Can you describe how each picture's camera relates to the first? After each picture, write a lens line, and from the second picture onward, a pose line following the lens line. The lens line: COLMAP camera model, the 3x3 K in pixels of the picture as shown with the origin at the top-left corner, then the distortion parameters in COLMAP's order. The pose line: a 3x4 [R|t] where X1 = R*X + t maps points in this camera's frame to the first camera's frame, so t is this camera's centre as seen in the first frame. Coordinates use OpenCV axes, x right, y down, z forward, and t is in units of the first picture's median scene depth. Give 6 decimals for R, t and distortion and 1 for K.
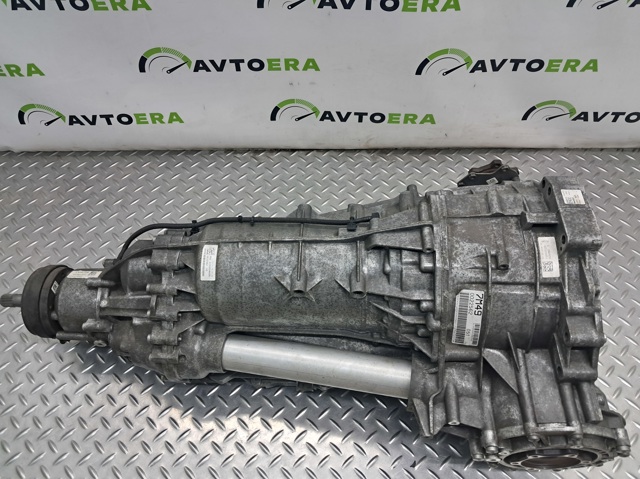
lens RADIAL K [[509.5, 0, 321.3], [0, 509.5, 239.6], [0, 0, 1]] dist [-0.029259, 0.009665]
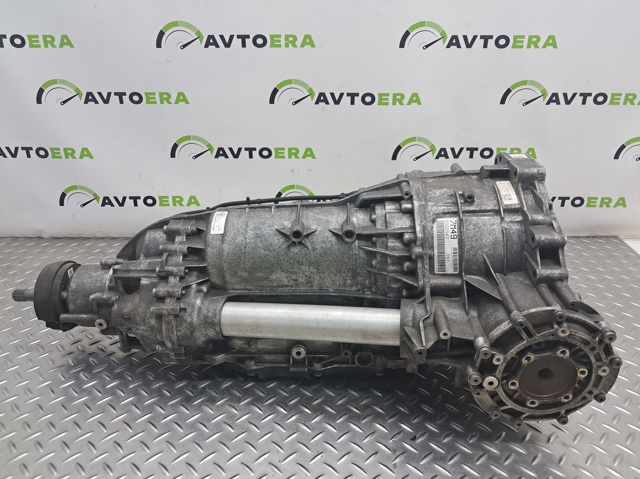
lens RADIAL K [[509.5, 0, 319.4], [0, 509.5, 240.9], [0, 0, 1]] dist [-0.029259, 0.009665]
pose [[0.999884, 0.012265, 0.008988, -0.003757], [-0.006282, 0.871470, -0.490408, 0.654596], [-0.013848, 0.490295, 0.871447, 0.012776]]
